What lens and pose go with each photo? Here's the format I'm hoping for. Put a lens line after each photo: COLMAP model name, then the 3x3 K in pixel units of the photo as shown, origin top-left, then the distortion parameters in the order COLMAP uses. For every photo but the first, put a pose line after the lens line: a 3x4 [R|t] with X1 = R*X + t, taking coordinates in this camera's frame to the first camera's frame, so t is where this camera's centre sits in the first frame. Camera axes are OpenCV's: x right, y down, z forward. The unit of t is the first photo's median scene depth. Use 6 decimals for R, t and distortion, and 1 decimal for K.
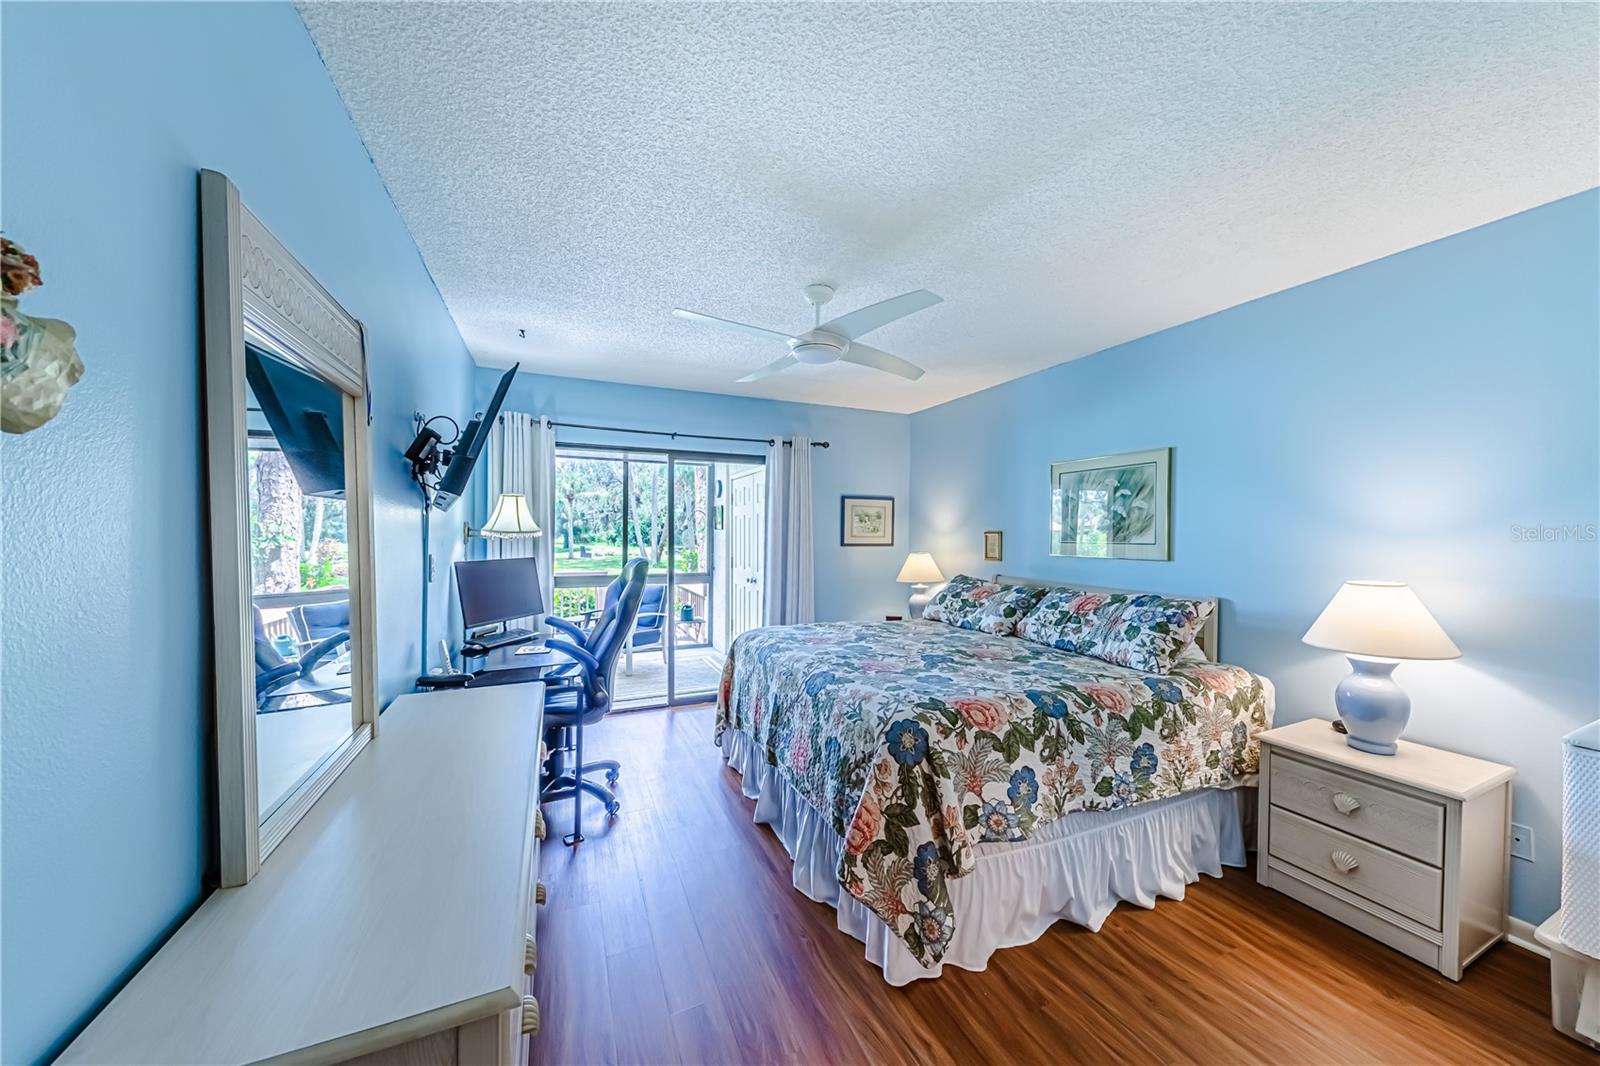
lens RADIAL K [[553.5, 0, 795.3], [0, 553.5, 538.8], [0, 0, 1]] dist [0.013519, -0.003330]
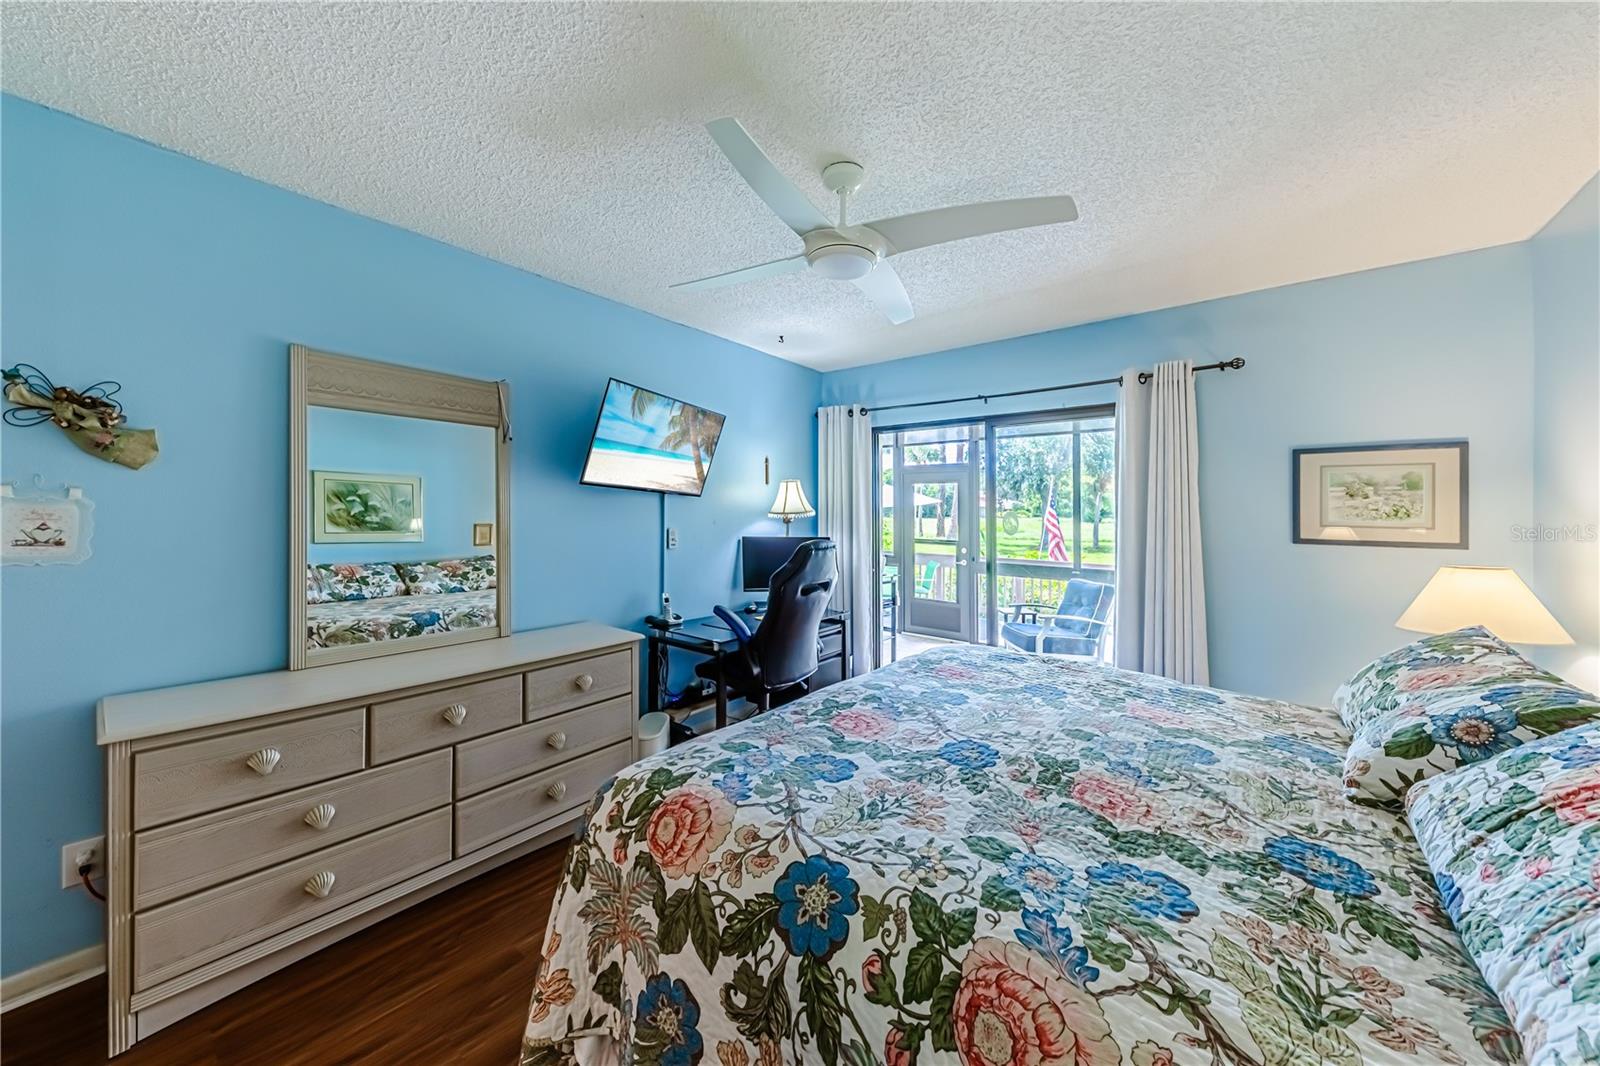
lens RADIAL K [[553.5, 0, 800.4], [0, 553.5, 517.4], [0, 0, 1]] dist [0.013519, -0.003330]
pose [[0.465106, 0.006197, -0.885233, 0.713226], [-0.021363, 0.999763, -0.004225, 0.001281], [0.884997, 0.020876, 0.465128, 0.683106]]
